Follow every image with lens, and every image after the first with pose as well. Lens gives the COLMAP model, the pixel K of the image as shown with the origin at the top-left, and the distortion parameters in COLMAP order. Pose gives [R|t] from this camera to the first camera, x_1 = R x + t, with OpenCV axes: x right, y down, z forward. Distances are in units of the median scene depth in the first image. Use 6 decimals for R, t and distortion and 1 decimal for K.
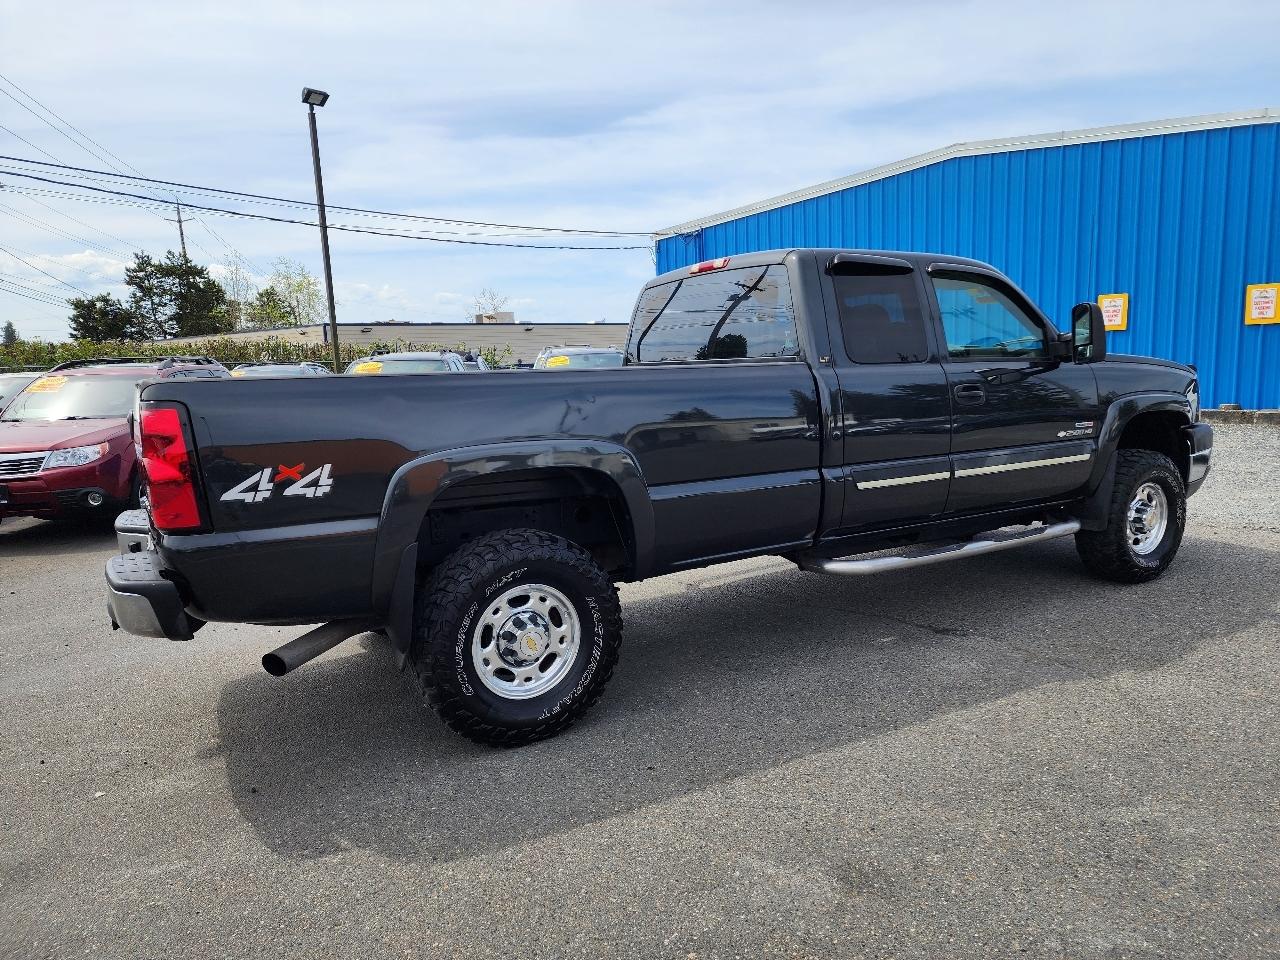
lens RADIAL K [[862.3, 0, 642.4], [0, 862.3, 480.3], [0, 0, 1]] dist [0.089001, -0.075063]
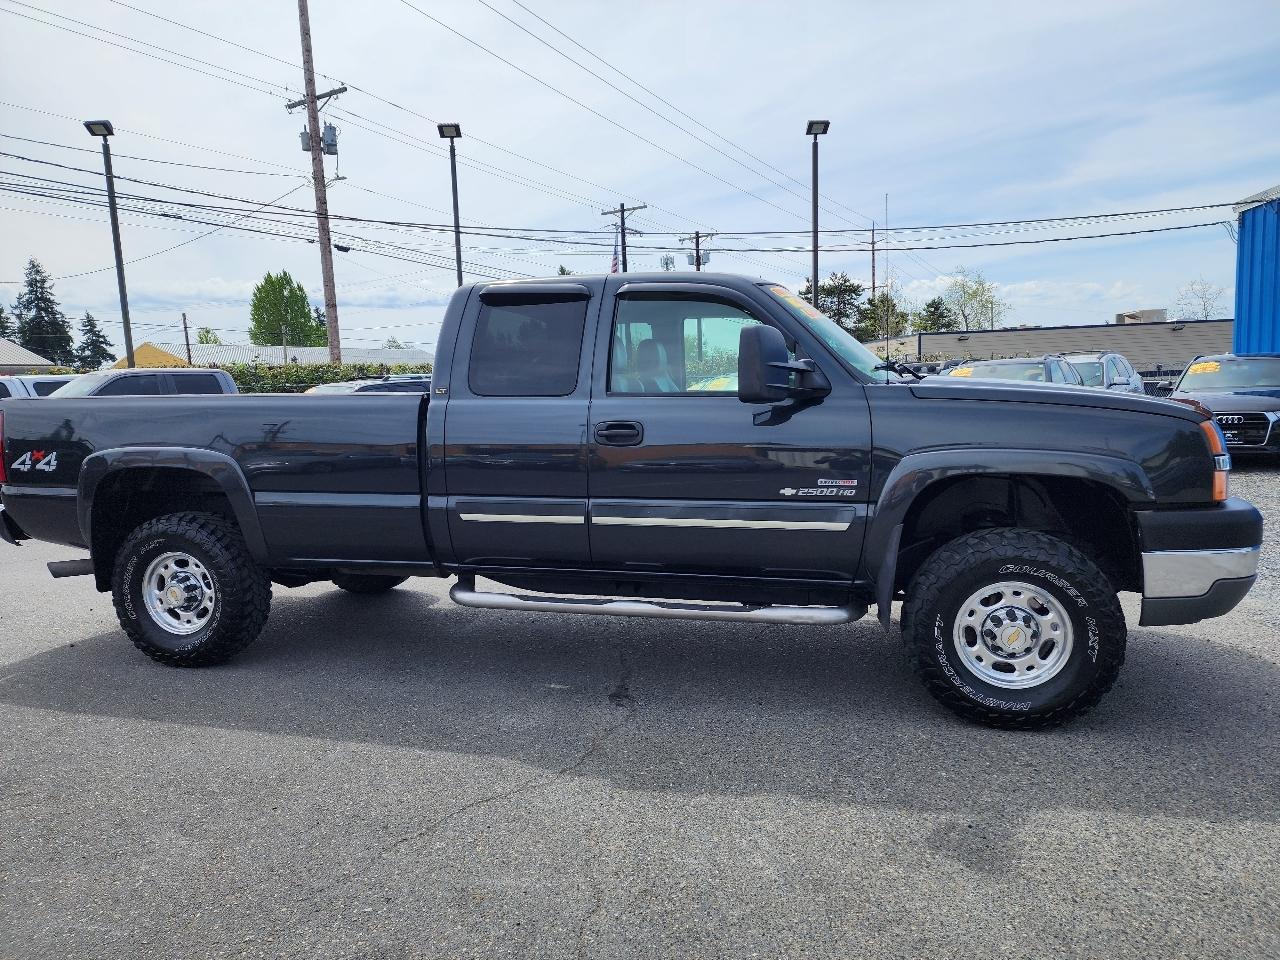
lens RADIAL K [[863.8, 0, 640.3], [0, 863.8, 495.3], [0, 0, 1]] dist [0.072157, -0.066422]
pose [[0.695544, 0.104148, -0.710895, 0.966375], [-0.096380, 0.994020, 0.051328, -0.078585], [0.711989, 0.032815, 0.701423, 0.386913]]
